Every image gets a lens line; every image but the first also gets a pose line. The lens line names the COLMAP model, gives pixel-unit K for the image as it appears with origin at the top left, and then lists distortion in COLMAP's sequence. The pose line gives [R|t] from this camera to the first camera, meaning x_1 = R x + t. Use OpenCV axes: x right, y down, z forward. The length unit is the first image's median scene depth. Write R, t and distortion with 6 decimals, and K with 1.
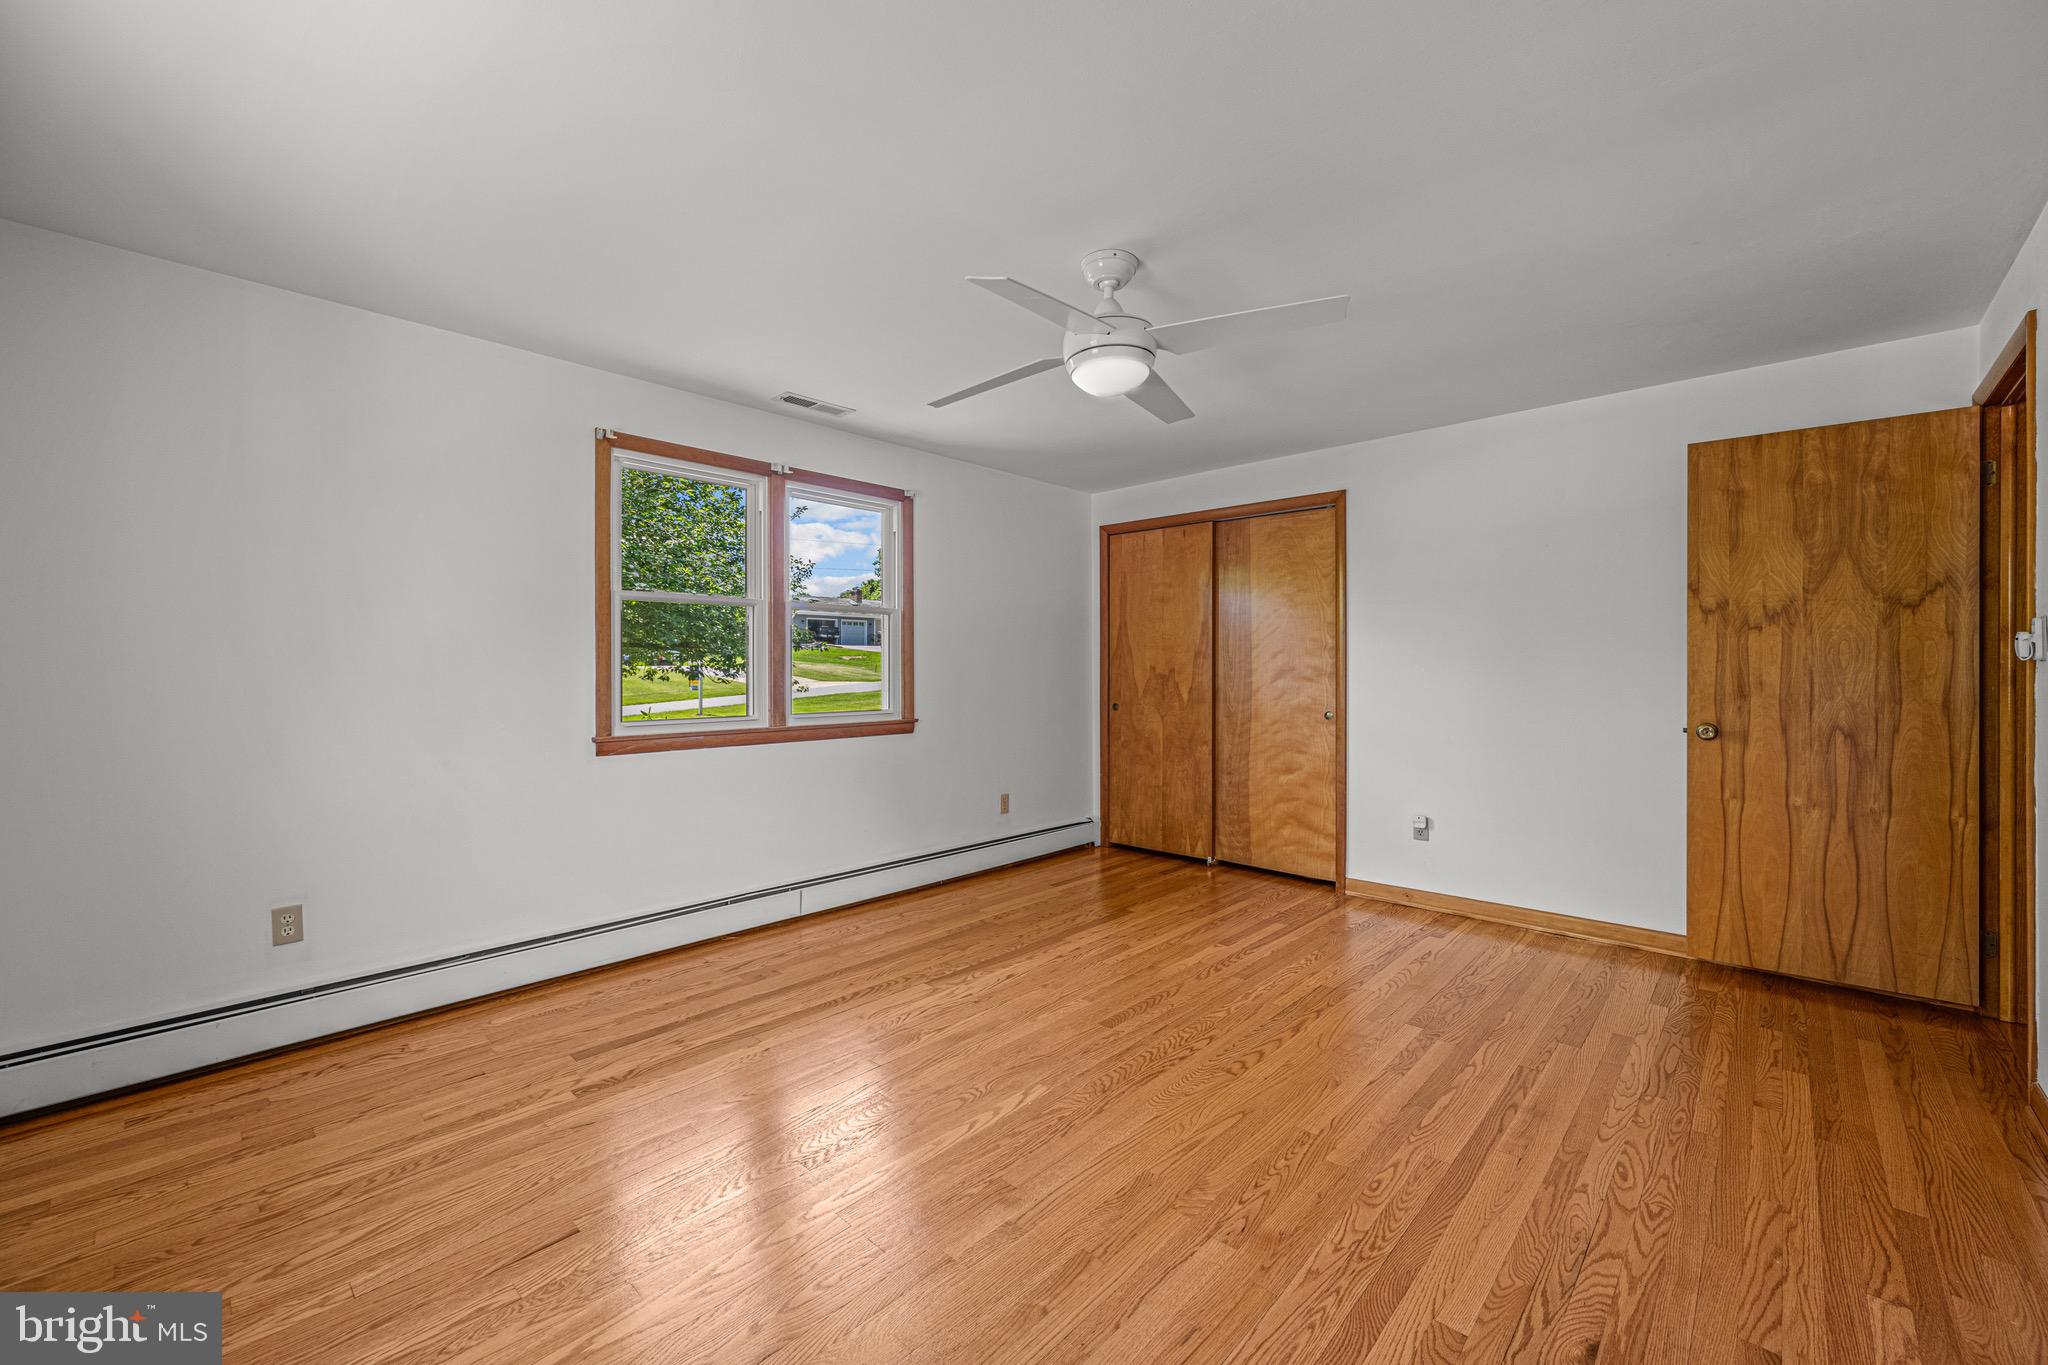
lens RADIAL K [[816.4, 0, 1022.4], [0, 816.4, 672.0], [0, 0, 1]] dist [0.000967, -0.000414]
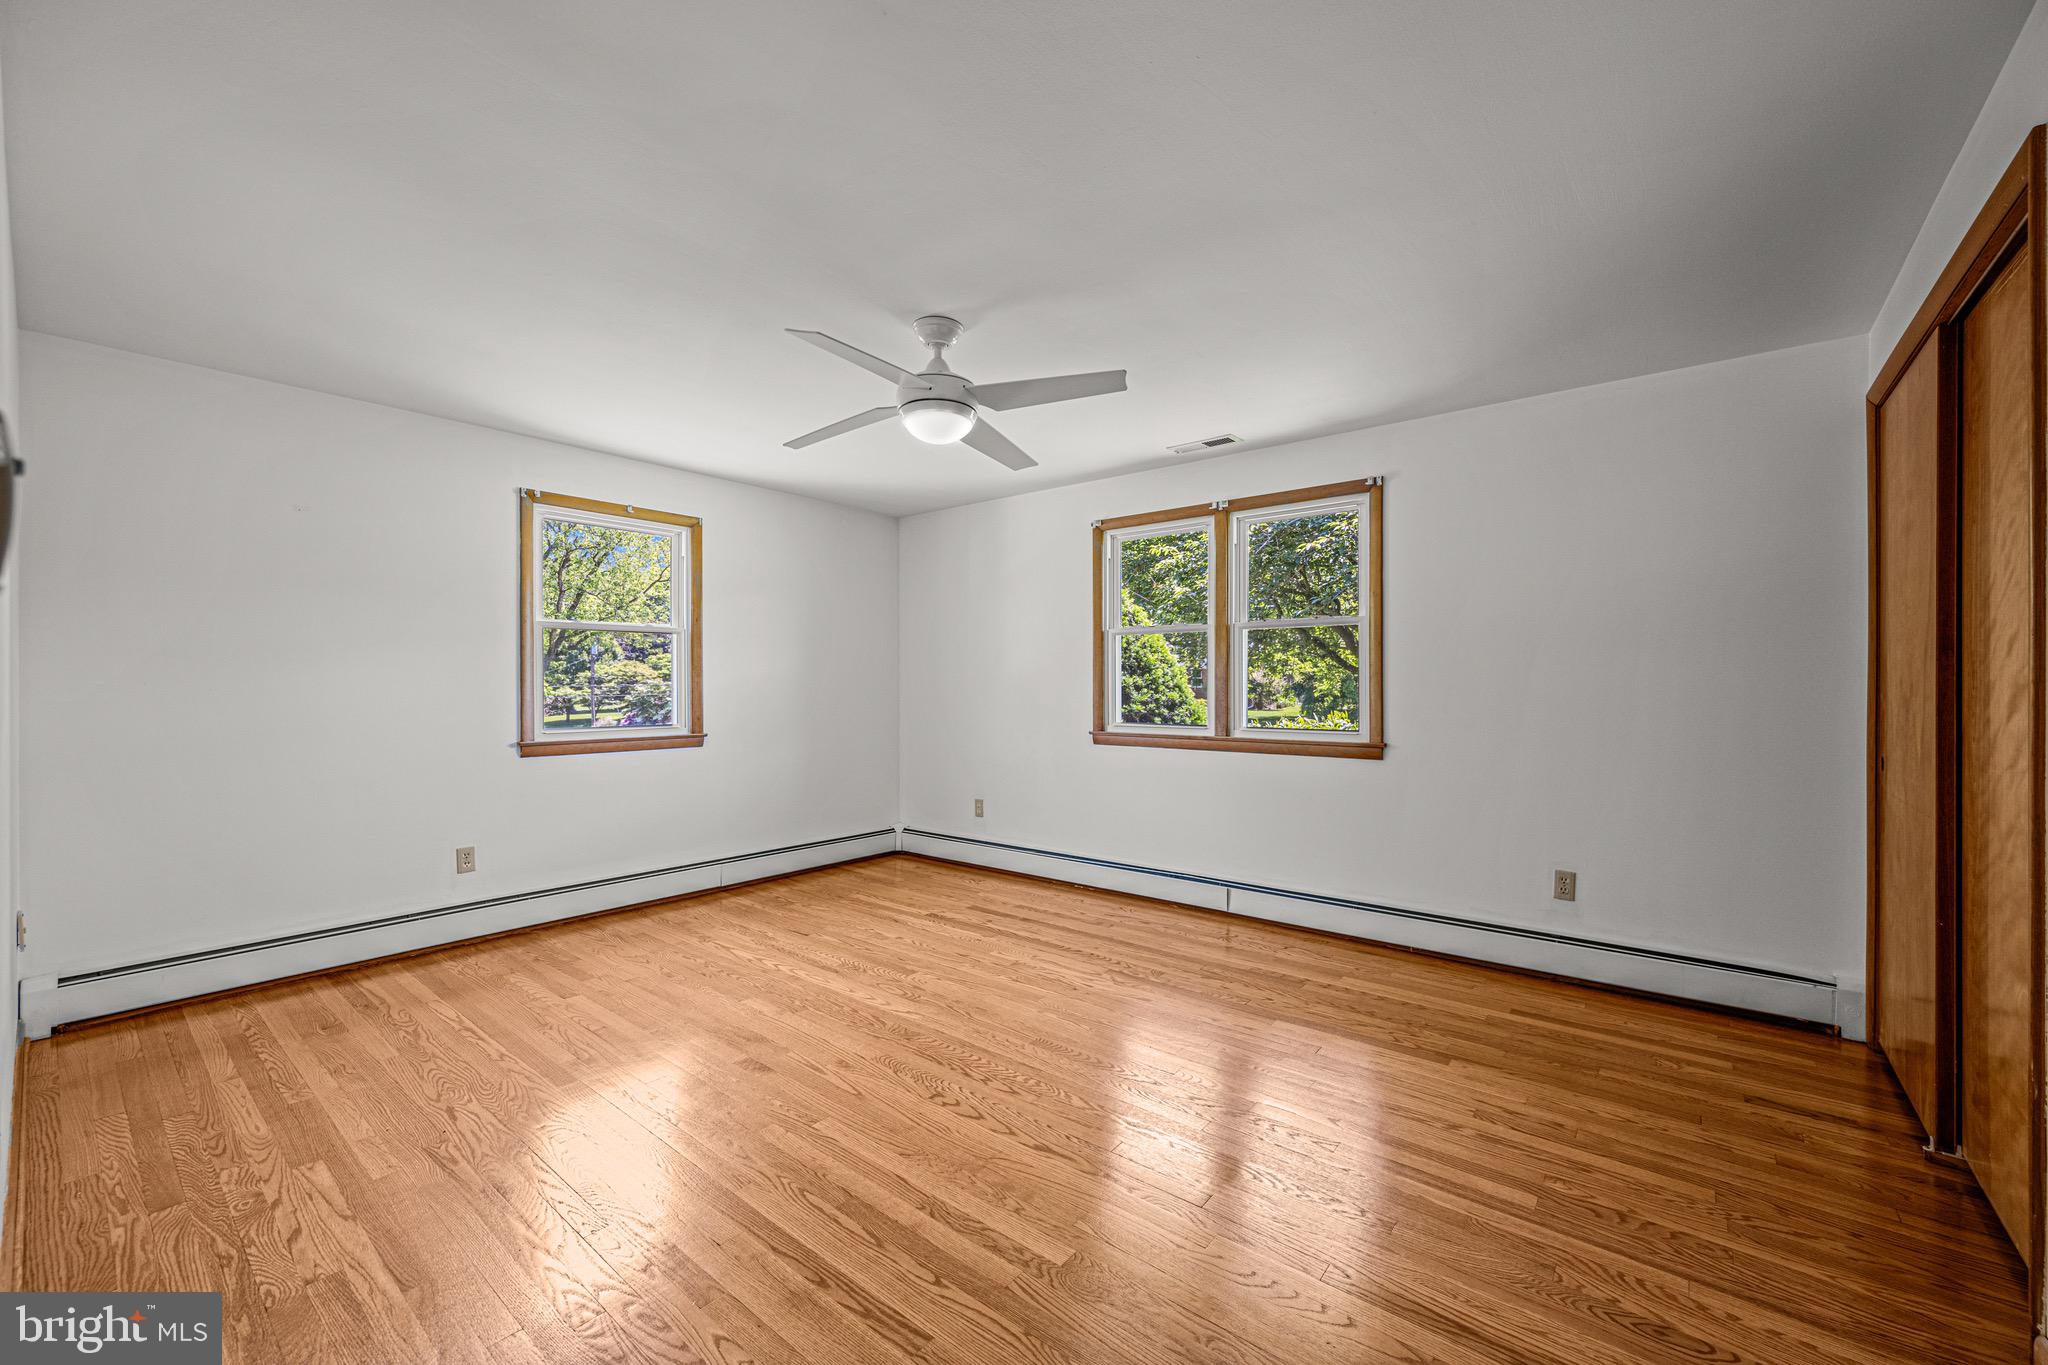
lens RADIAL K [[816.4, 0, 1041.7], [0, 816.4, 687.9], [0, 0, 1]] dist [0.000967, -0.000414]
pose [[0.070439, 0.003283, -0.997511, 0.948289], [-0.002105, 0.999993, 0.003143, -0.002962], [0.997514, 0.001878, 0.070445, 0.806733]]
